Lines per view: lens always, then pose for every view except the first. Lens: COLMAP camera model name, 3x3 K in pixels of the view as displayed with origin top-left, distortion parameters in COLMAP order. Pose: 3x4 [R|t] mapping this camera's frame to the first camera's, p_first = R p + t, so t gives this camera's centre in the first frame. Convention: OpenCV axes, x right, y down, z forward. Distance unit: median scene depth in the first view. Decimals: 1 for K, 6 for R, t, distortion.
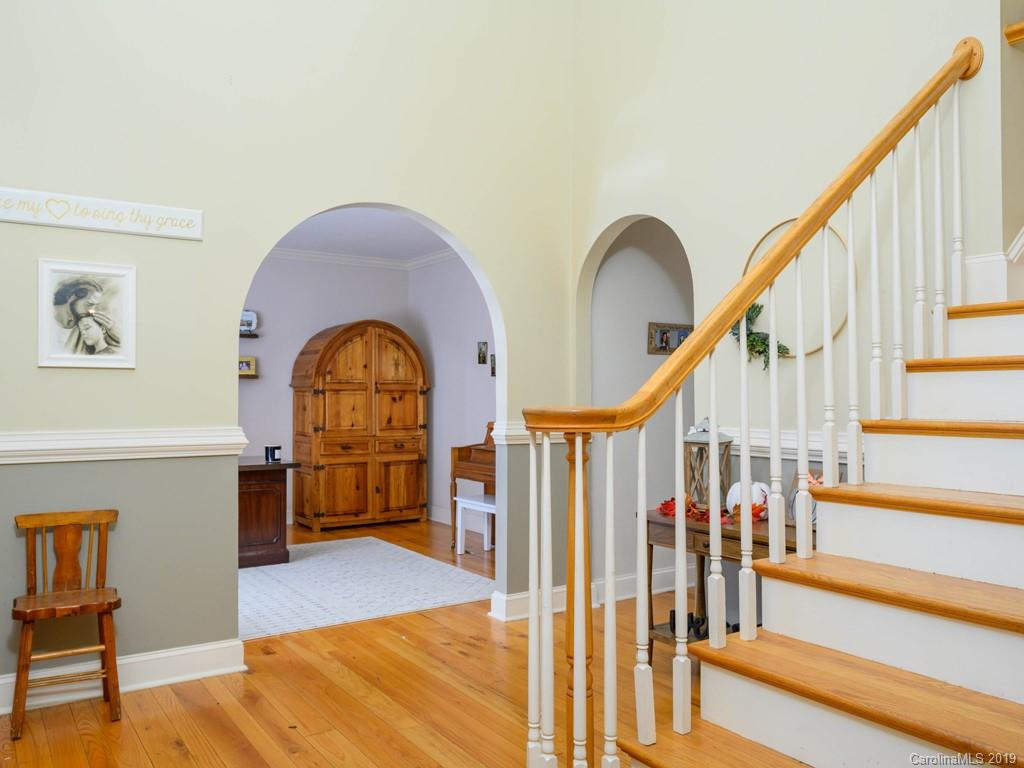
lens RADIAL K [[752.9, 0, 510.3], [0, 752.9, 386.3], [0, 0, 1]] dist [0.008554, -0.000399]
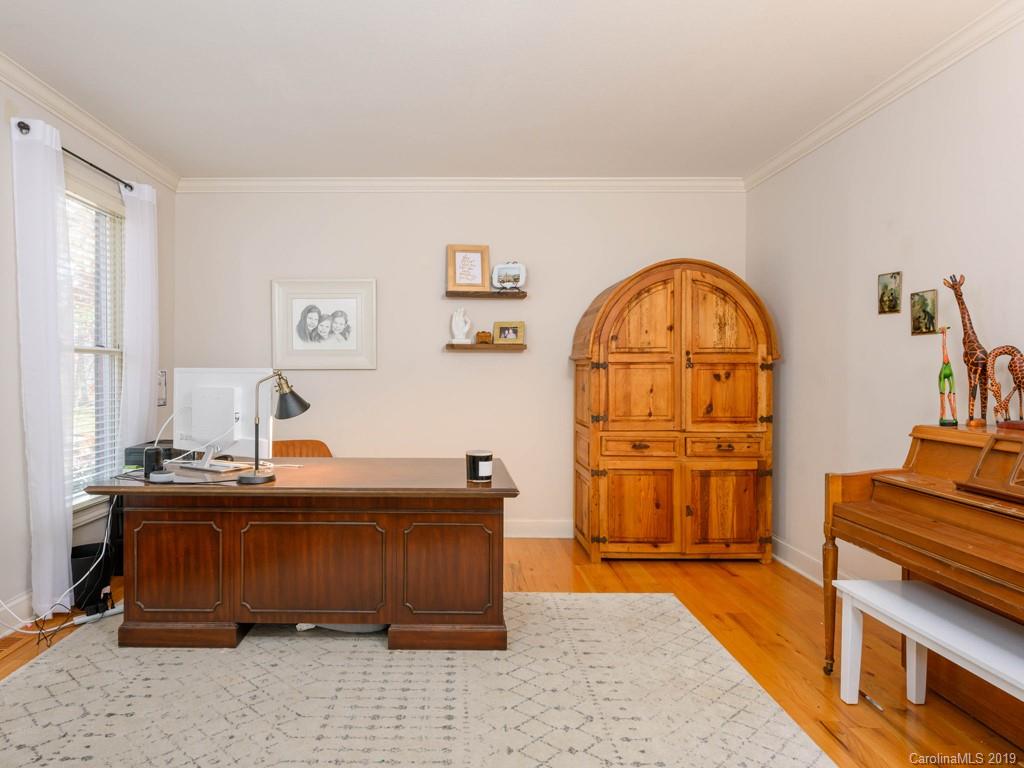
lens RADIAL K [[493.8, 0, 504.1], [0, 493.8, 379.1], [0, 0, 1]] dist [0.001977, 0.000651]
pose [[0.814470, 0.010621, -0.580109, -0.056108], [0.004994, 0.999667, 0.025314, 0.007500], [0.580184, -0.023514, 0.814146, 0.550000]]
